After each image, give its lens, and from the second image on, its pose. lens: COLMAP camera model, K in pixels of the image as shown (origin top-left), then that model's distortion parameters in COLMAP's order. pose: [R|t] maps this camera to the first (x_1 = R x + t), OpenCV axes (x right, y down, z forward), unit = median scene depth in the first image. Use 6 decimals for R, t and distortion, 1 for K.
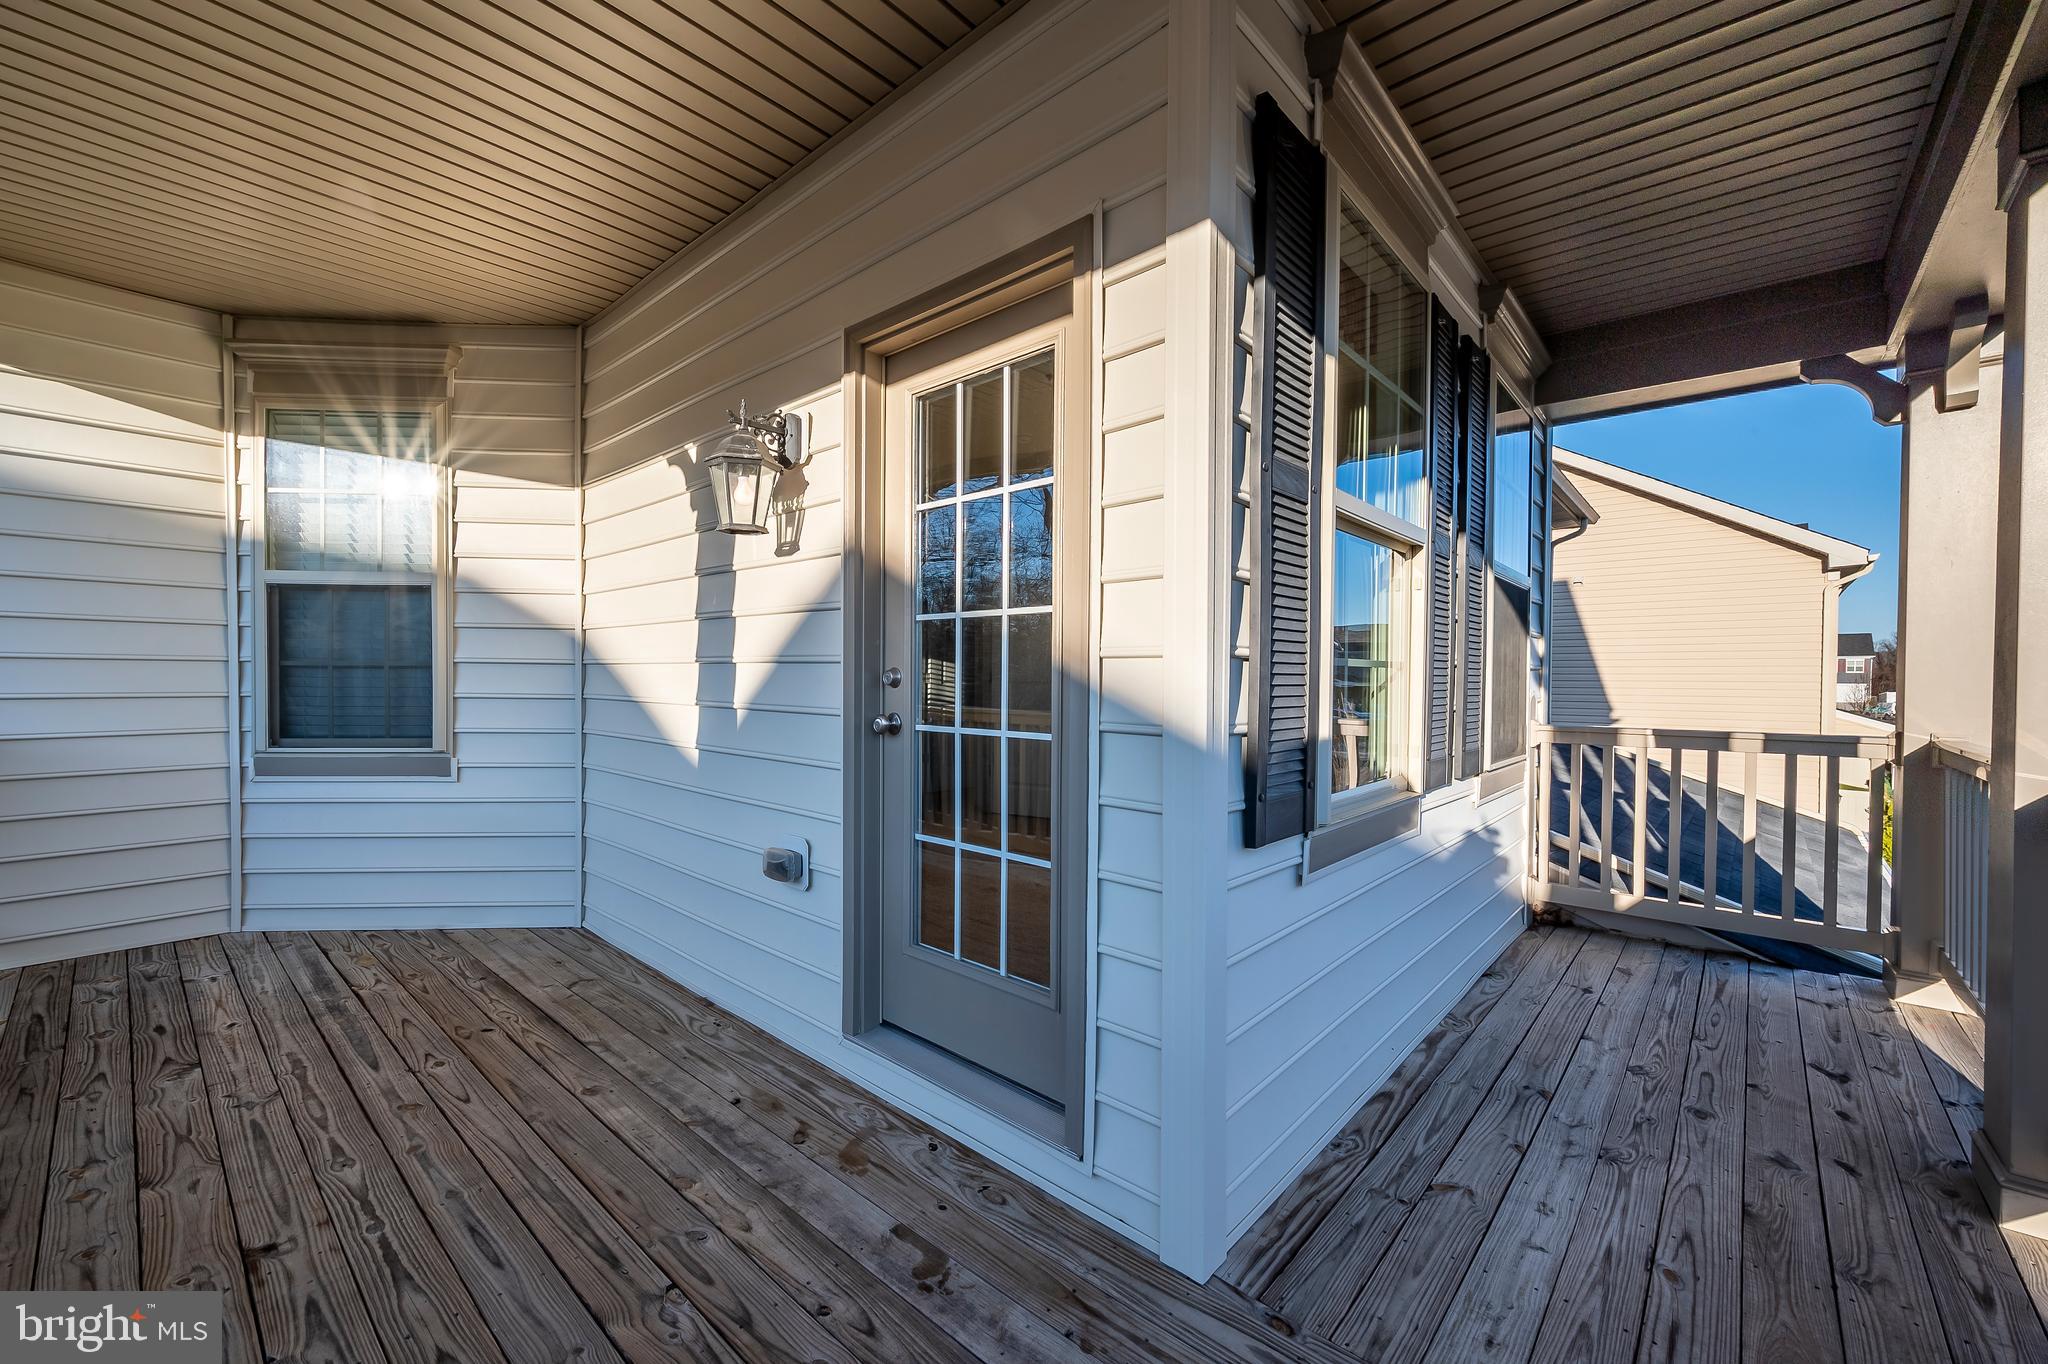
lens RADIAL K [[814.7, 0, 1020.1], [0, 814.7, 682.8], [0, 0, 1]] dist [-0.001759, 0.000296]
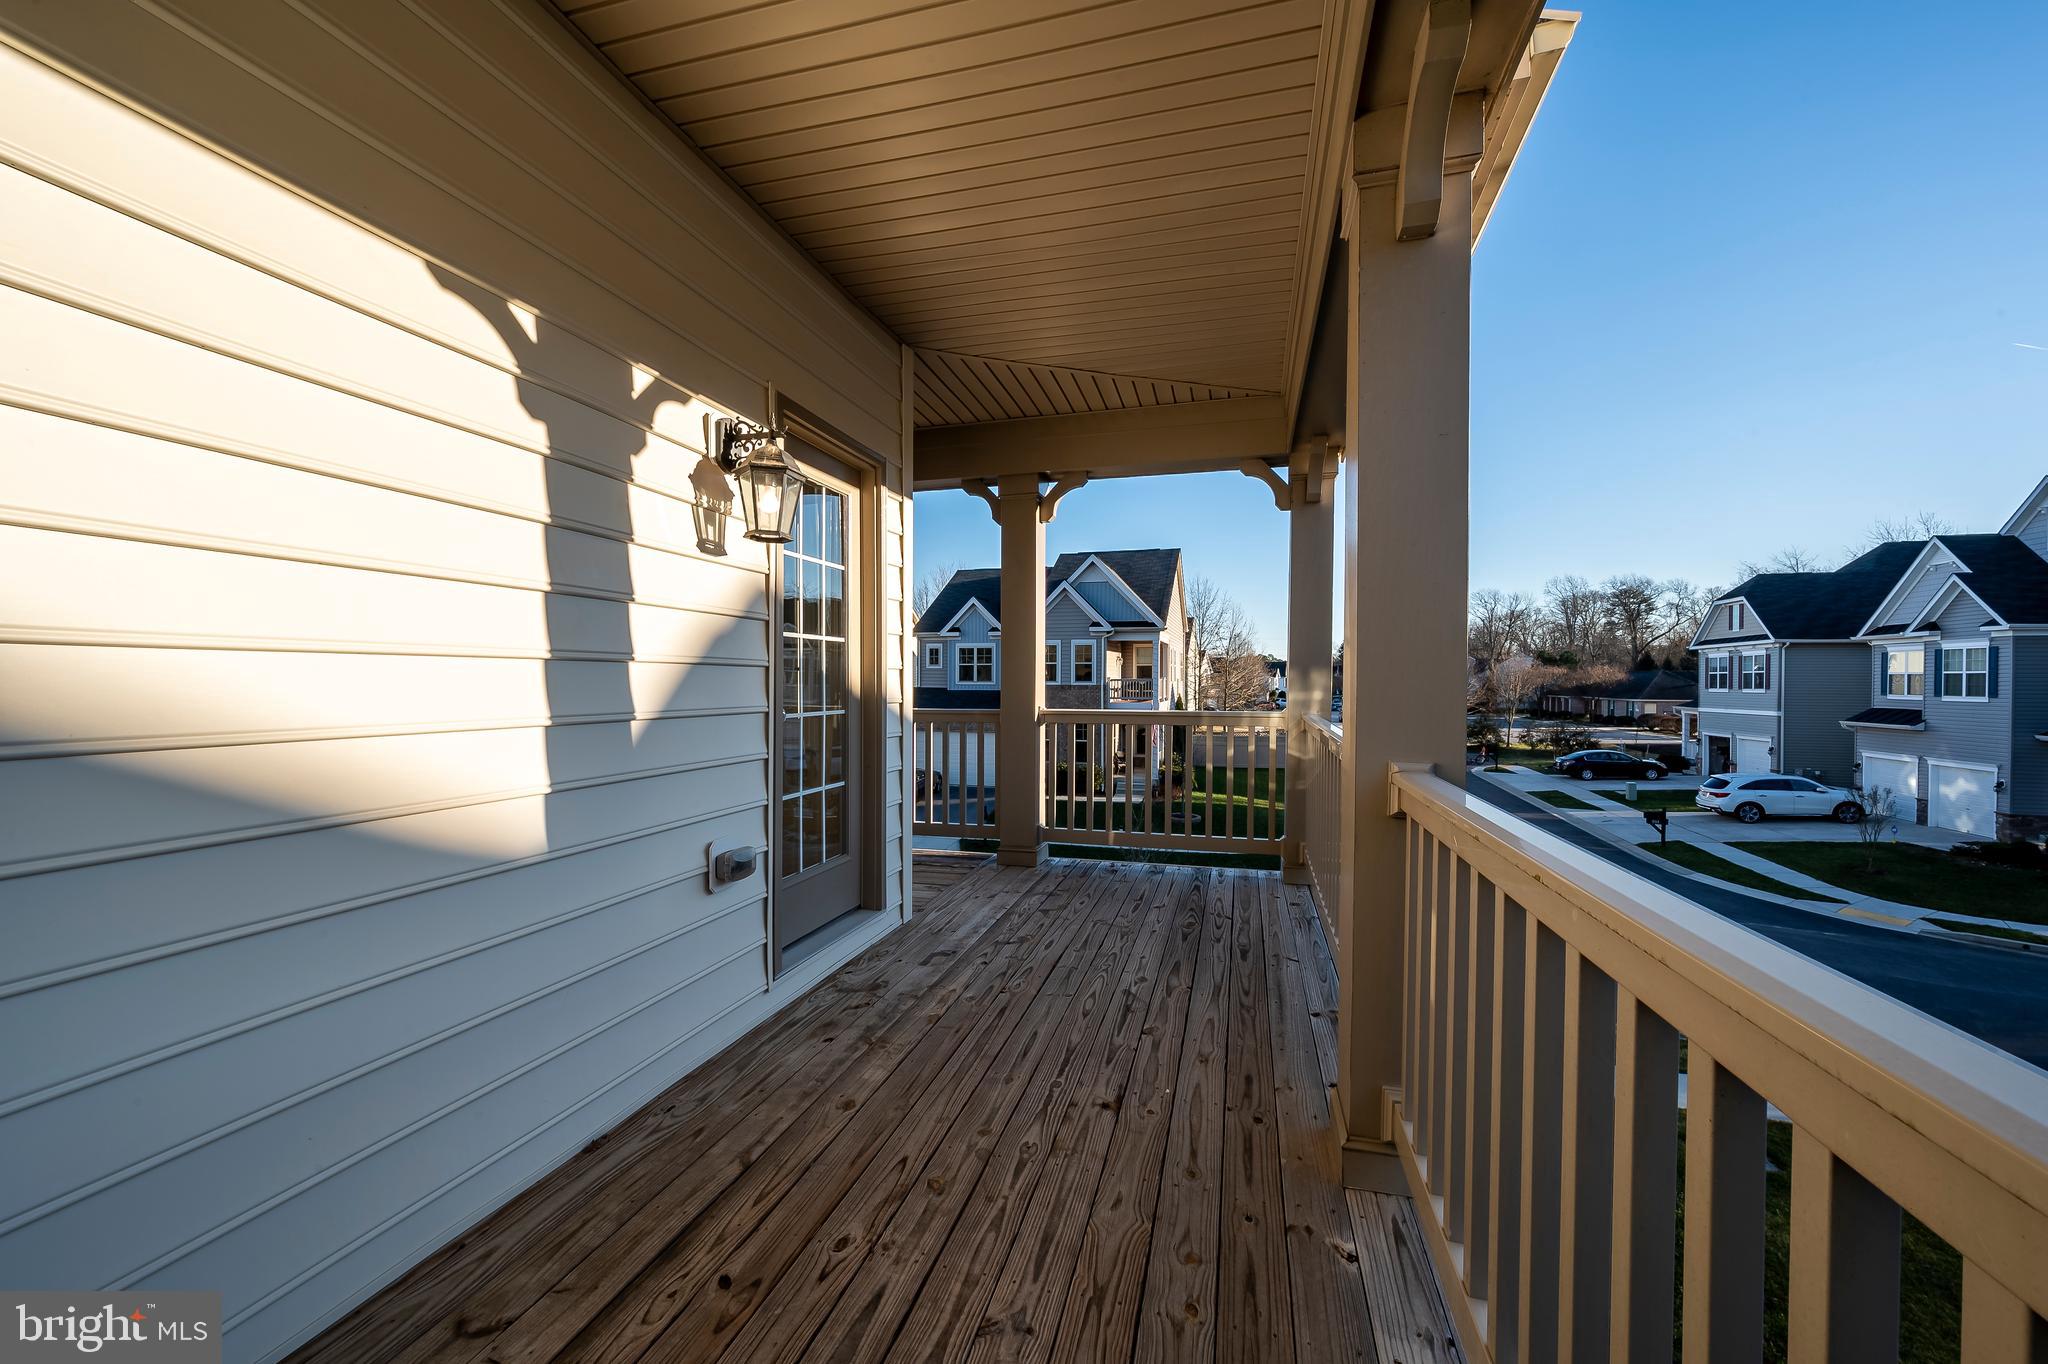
lens RADIAL K [[814.7, 0, 1022.2], [0, 814.7, 686.2], [0, 0, 1]] dist [-0.001759, 0.000296]
pose [[-0.453229, -0.015151, 0.891265, -1.605563], [0.000833, 0.999848, 0.017421, -0.019930], [-0.891393, 0.008638, -0.453148, 1.352365]]
